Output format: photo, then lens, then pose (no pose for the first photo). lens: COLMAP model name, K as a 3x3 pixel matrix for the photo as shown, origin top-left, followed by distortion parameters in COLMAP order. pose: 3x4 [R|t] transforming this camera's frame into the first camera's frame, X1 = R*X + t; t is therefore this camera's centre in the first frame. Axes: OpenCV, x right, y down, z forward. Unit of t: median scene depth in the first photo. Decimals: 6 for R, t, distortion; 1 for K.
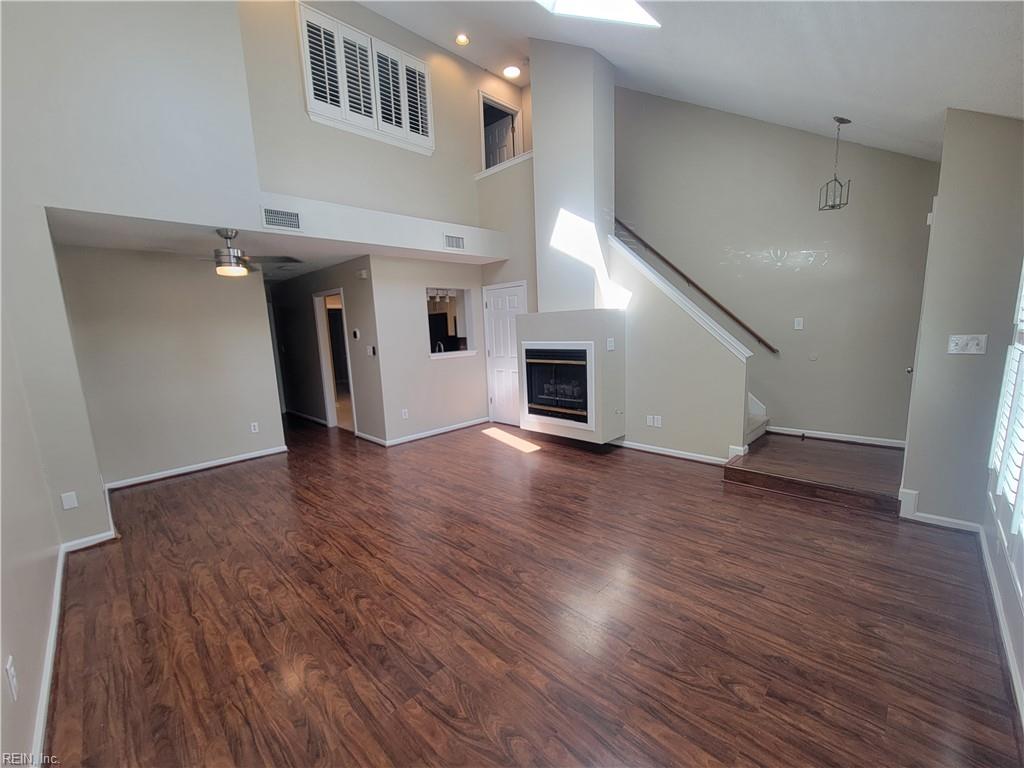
lens RADIAL K [[418.9, 0, 510.6], [0, 418.9, 387.1], [0, 0, 1]] dist [-0.004260, 0.003112]
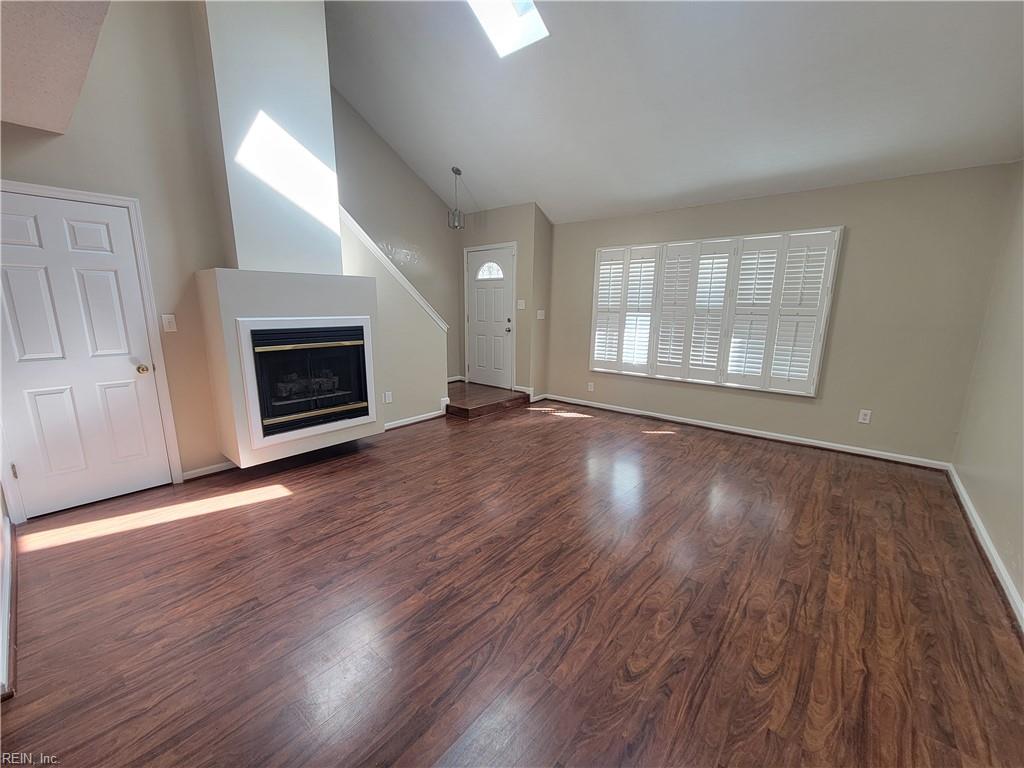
lens RADIAL K [[418.9, 0, 509.6], [0, 418.9, 388.2], [0, 0, 1]] dist [-0.004260, 0.003112]
pose [[-0.075280, -0.154339, 0.985146, -1.119089], [0.141017, 0.976373, 0.163740, -0.107253], [-0.987141, 0.151249, -0.051737, 1.302070]]
